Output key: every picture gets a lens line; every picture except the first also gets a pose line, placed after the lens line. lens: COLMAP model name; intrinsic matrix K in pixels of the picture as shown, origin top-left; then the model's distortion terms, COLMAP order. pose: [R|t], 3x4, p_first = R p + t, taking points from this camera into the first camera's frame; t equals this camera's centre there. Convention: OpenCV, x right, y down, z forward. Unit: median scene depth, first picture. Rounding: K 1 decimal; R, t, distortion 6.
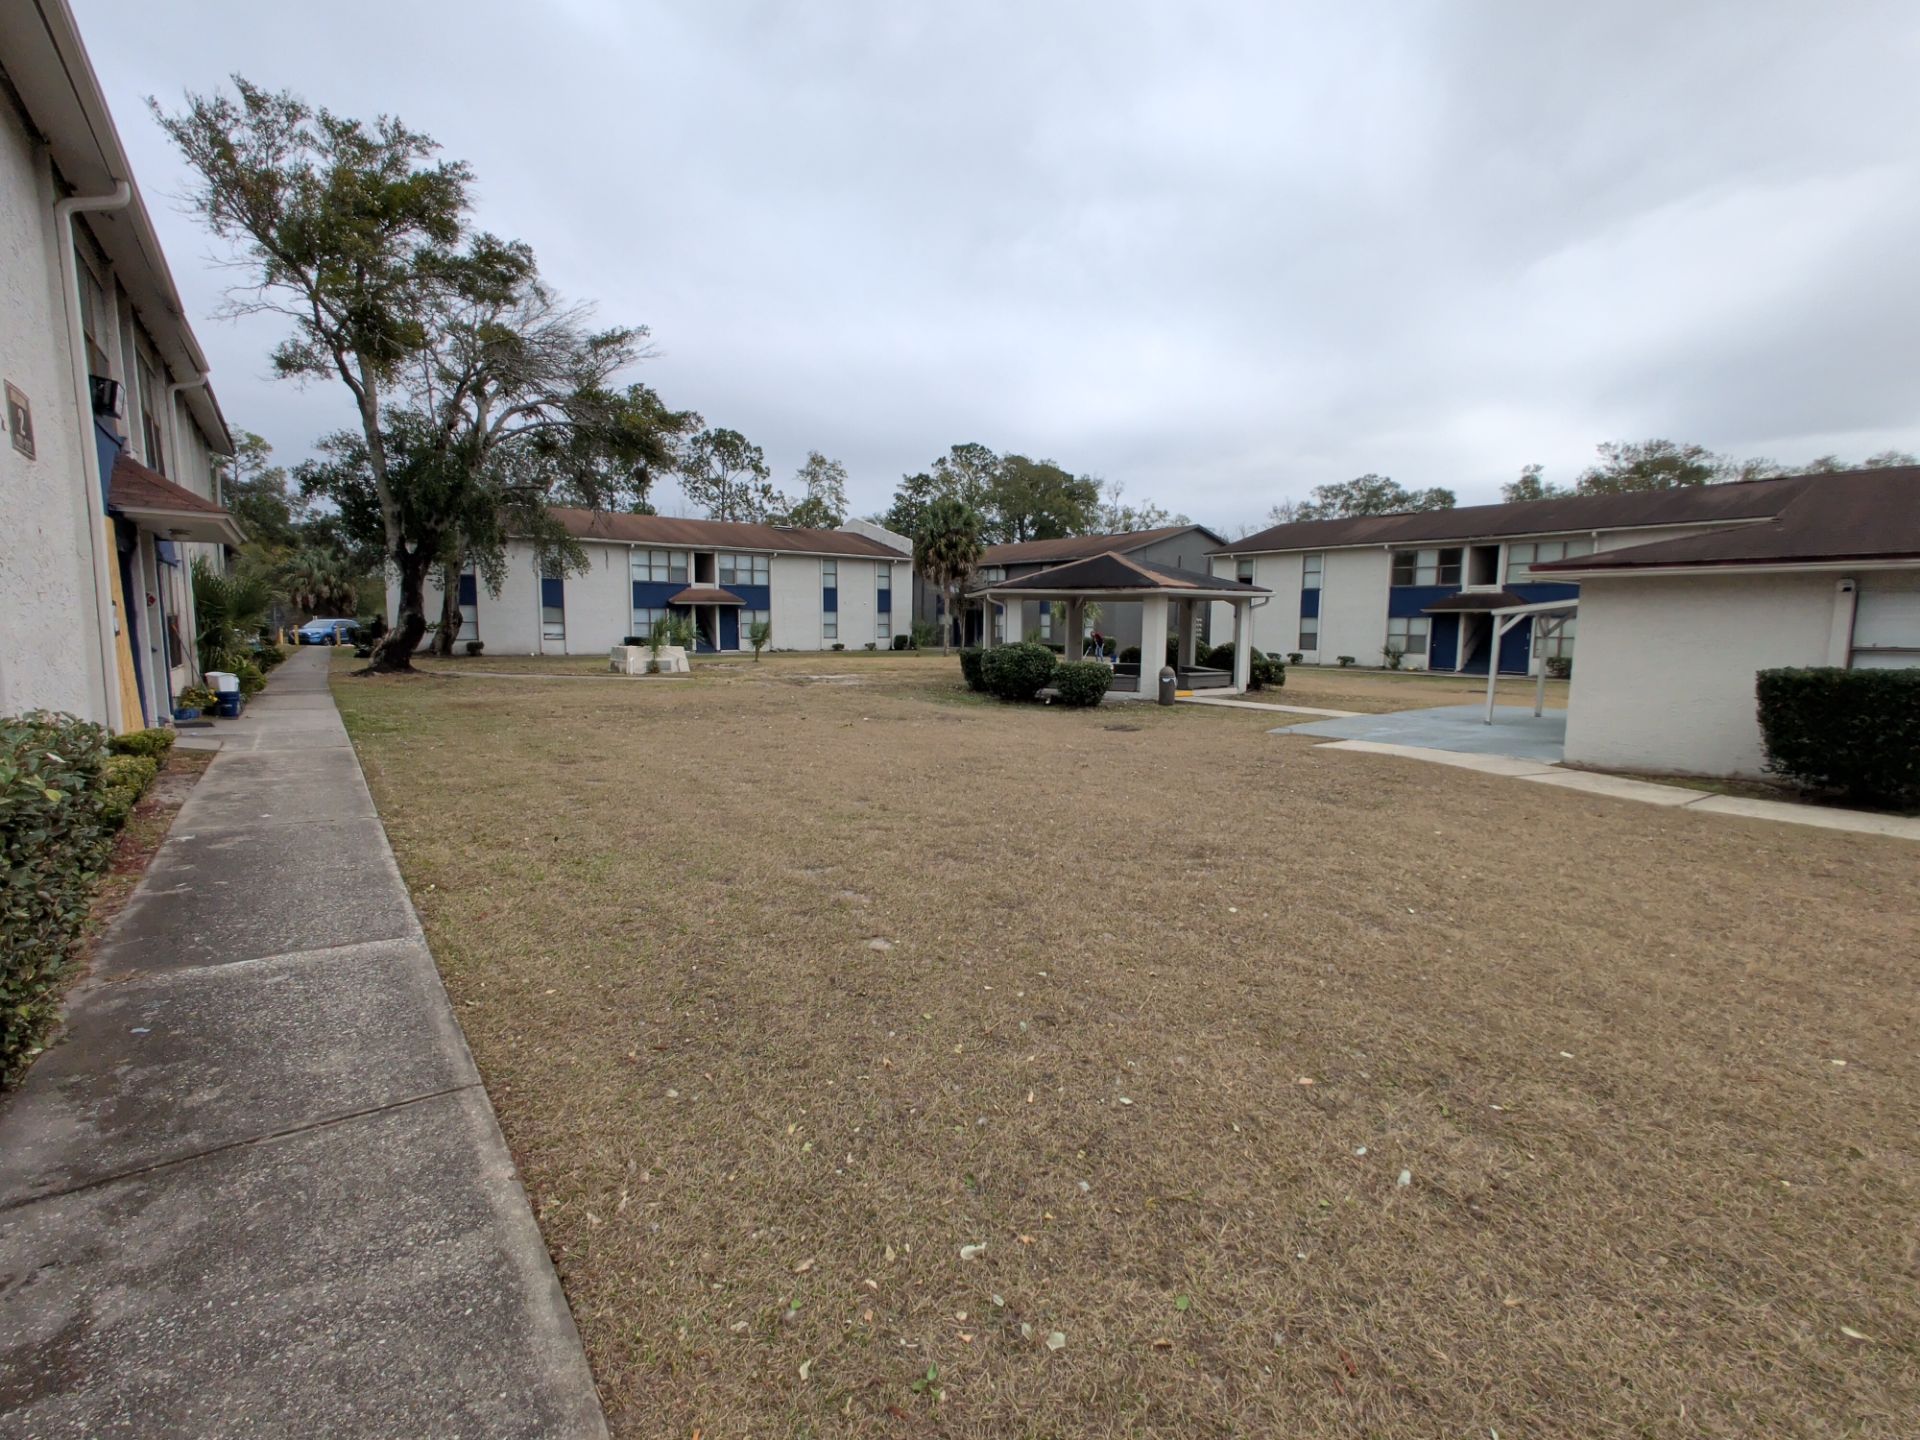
lens RADIAL K [[840.2, 0, 958.7], [0, 840.2, 712.4], [0, 0, 1]] dist [0.005132, -0.000833]
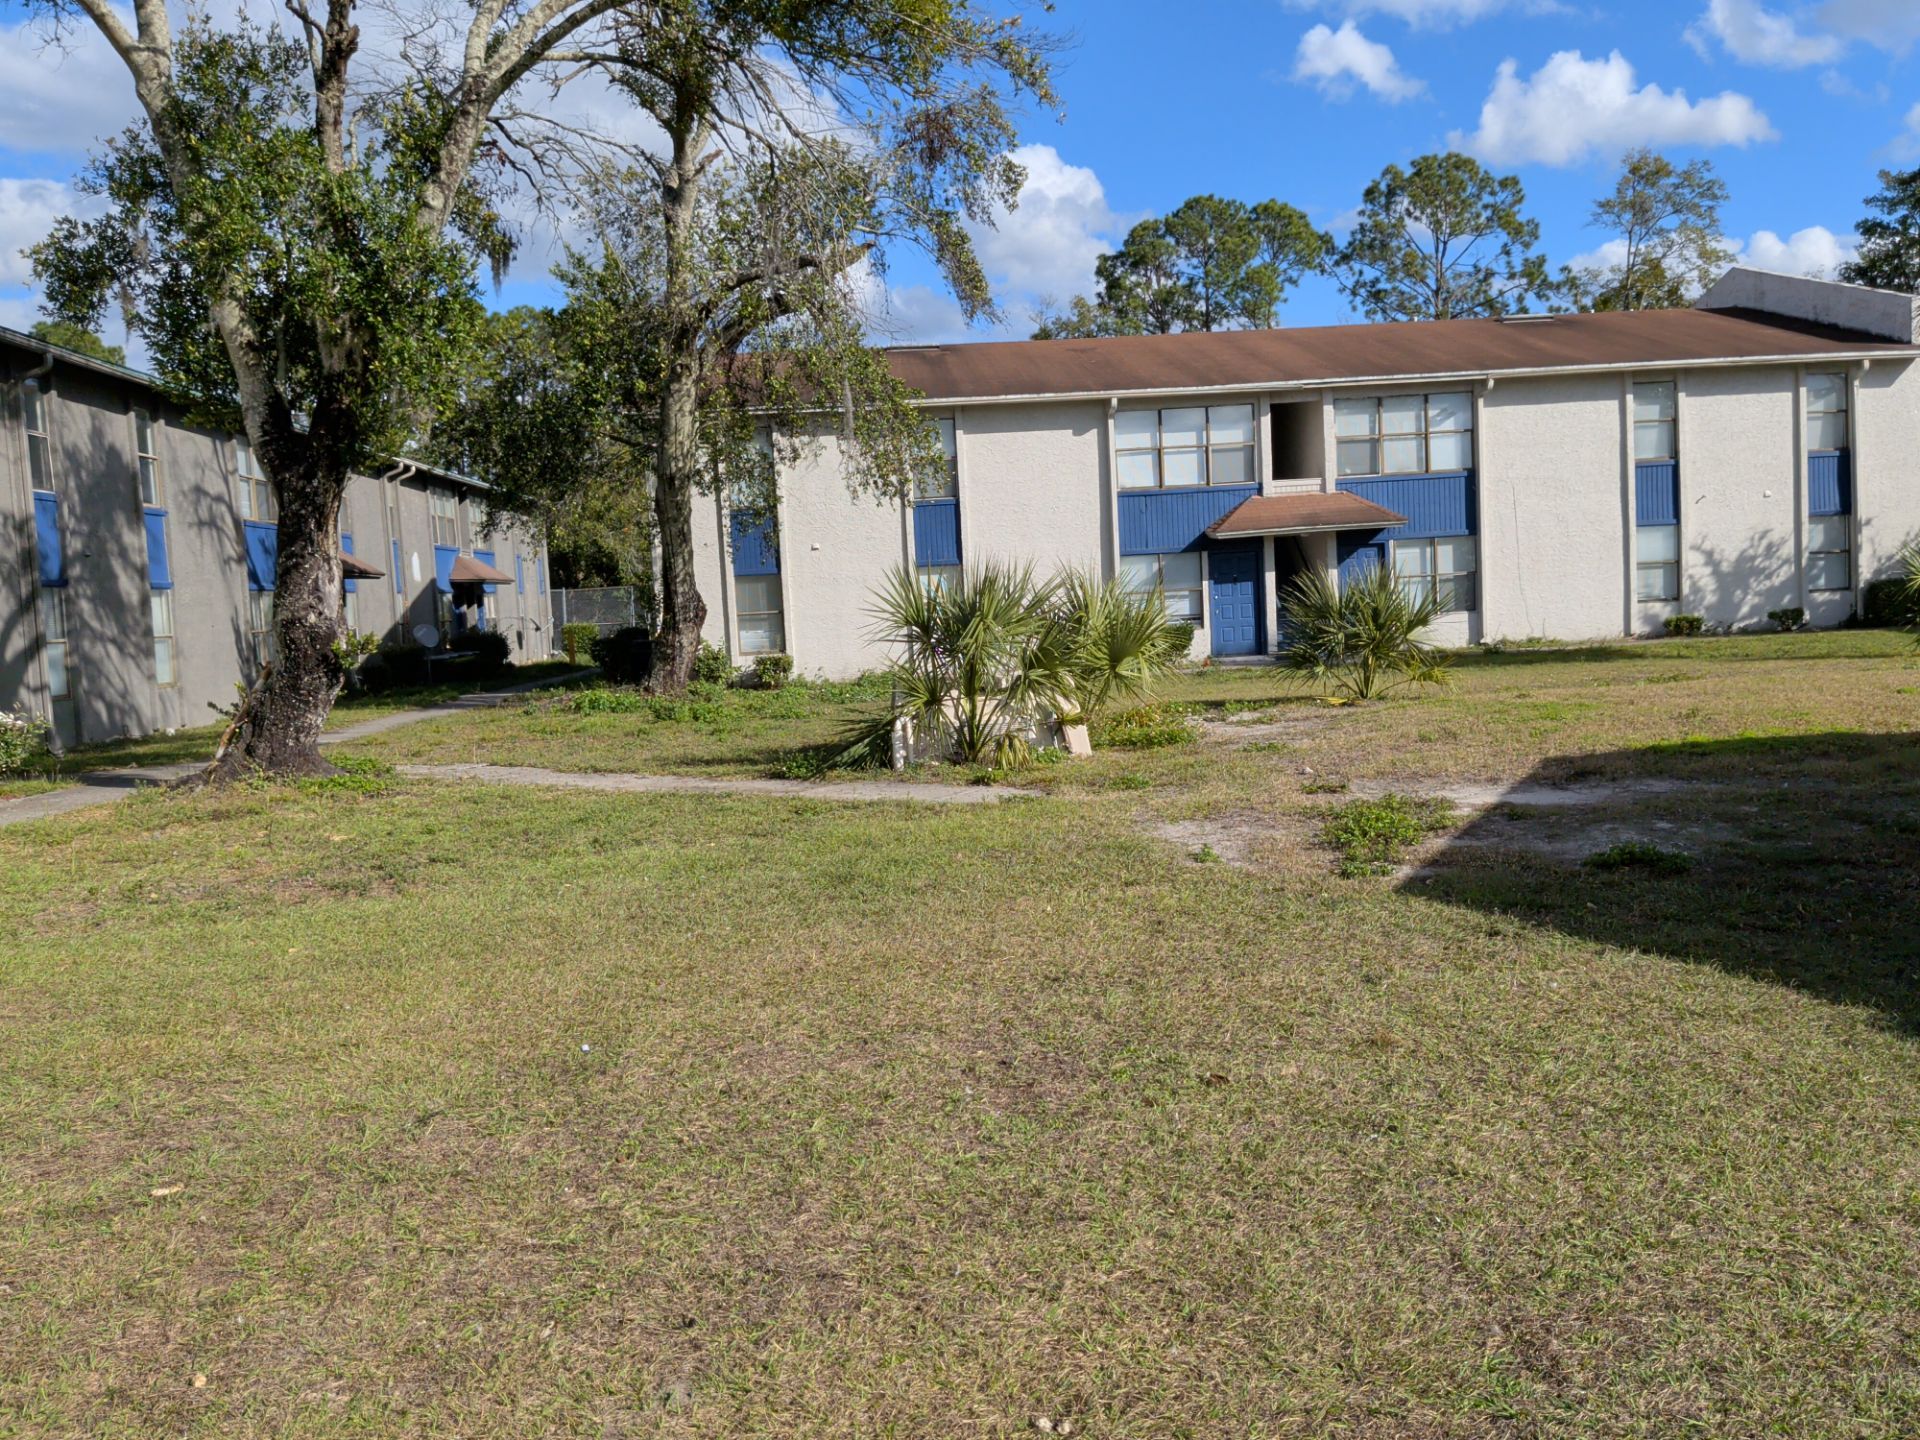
lens RADIAL K [[1591.9, 0, 960.0], [0, 1591.9, 720.0], [0, 0, 1]] dist [0.056965, -0.102306]
pose [[0.831280, -0.009019, -0.555781, -0.020580], [0.001736, 0.999906, -0.013628, -0.029223], [0.555852, 0.010364, 0.831217, 0.266800]]
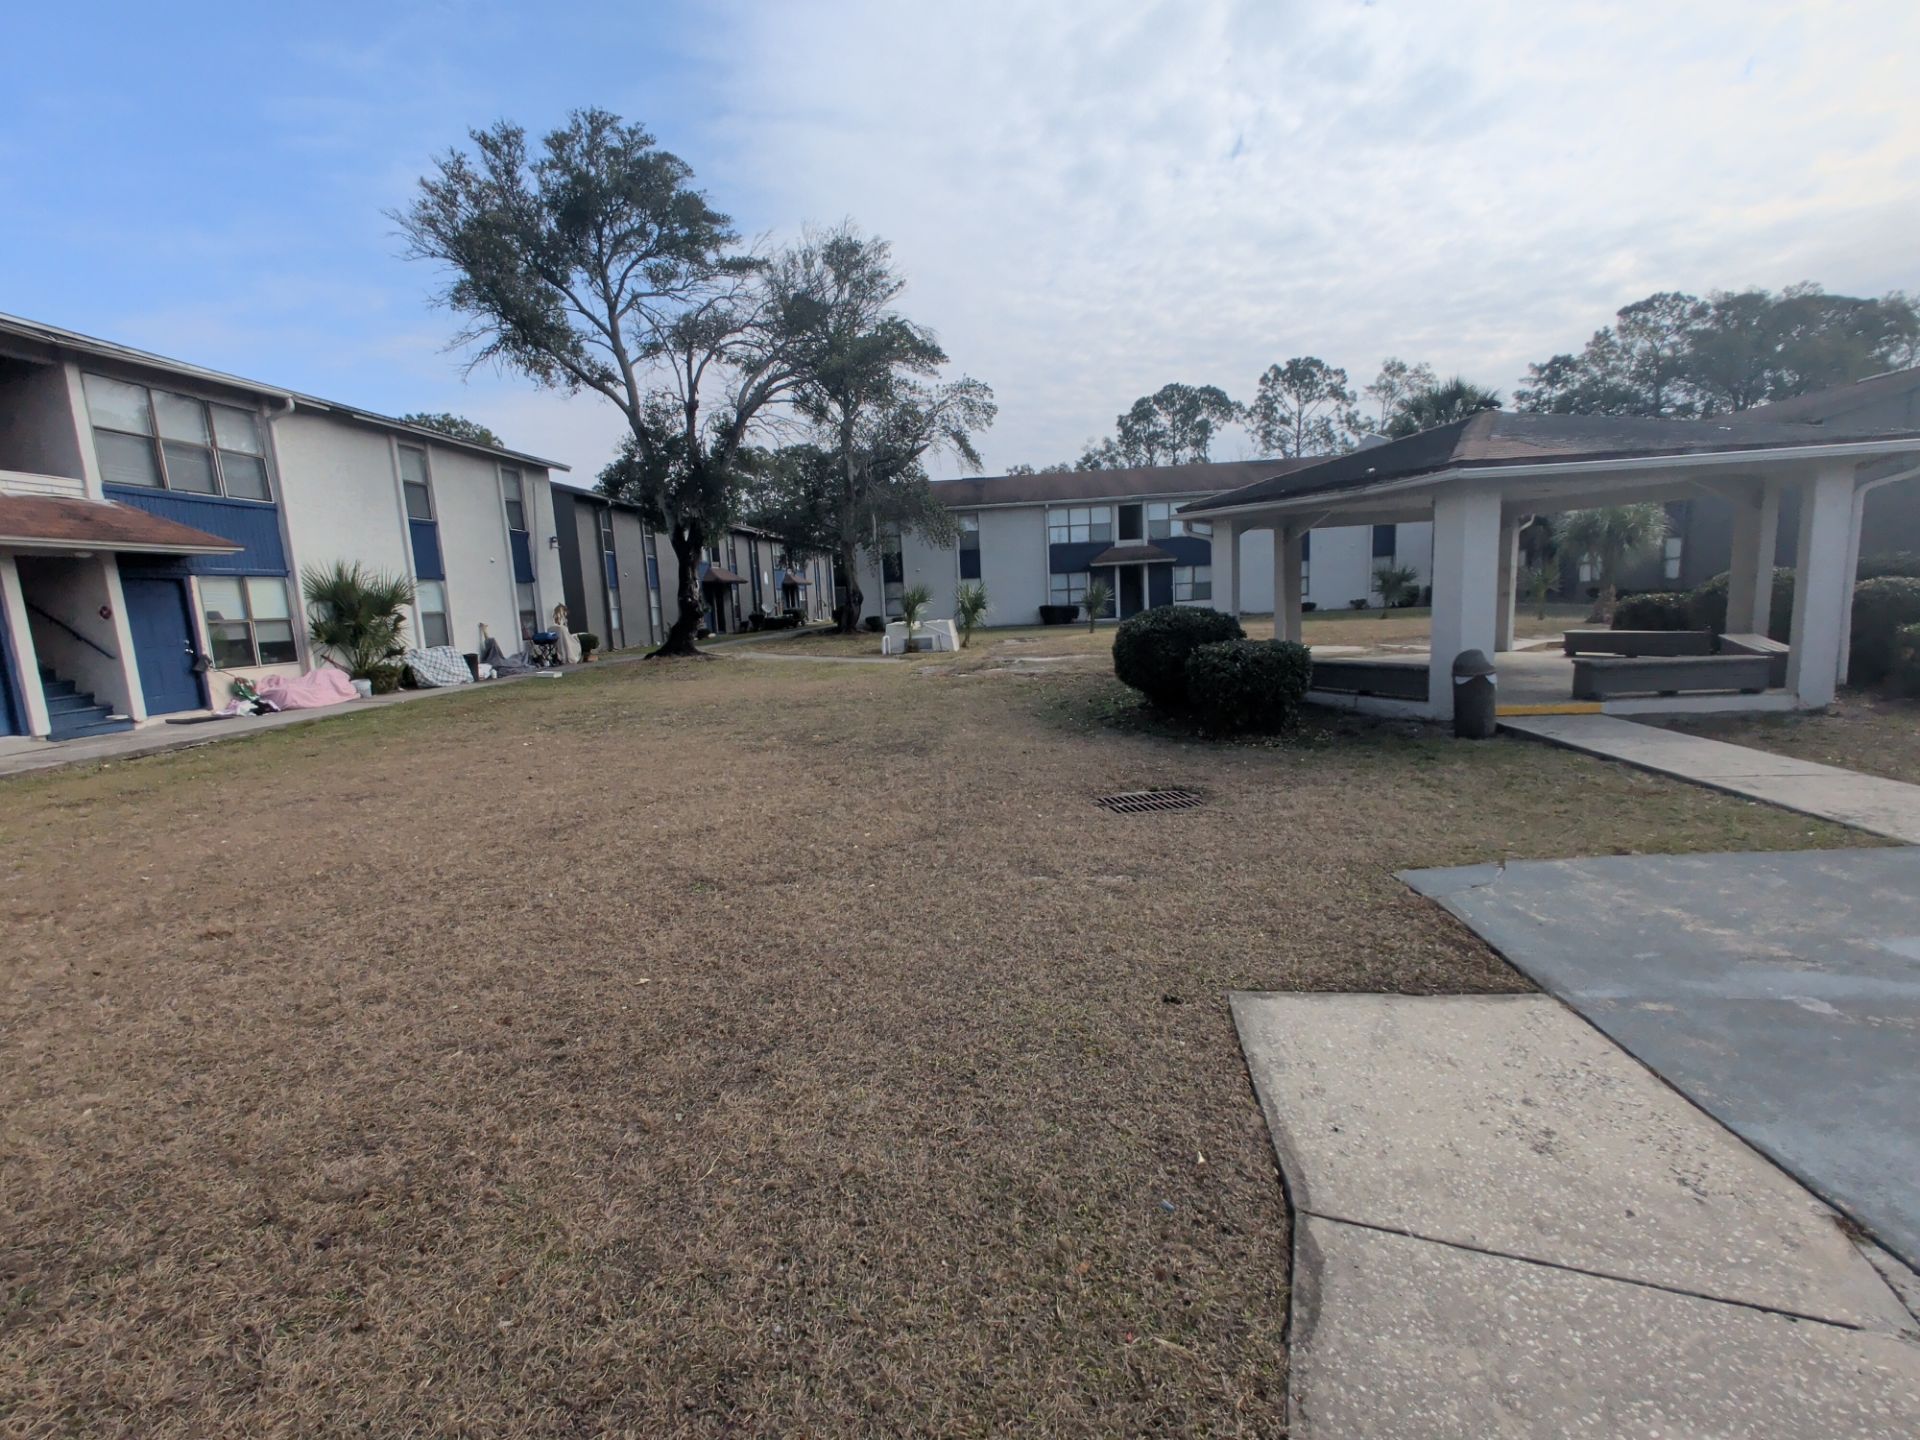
lens RADIAL K [[840.2, 0, 958.7], [0, 840.2, 712.4], [0, 0, 1]] dist [0.005132, -0.000833]
pose [[0.743036, 0.047892, -0.667535, 0.135582], [-0.015229, 0.998388, 0.054677, -0.017400], [0.669078, -0.030461, 0.742568, 0.201391]]
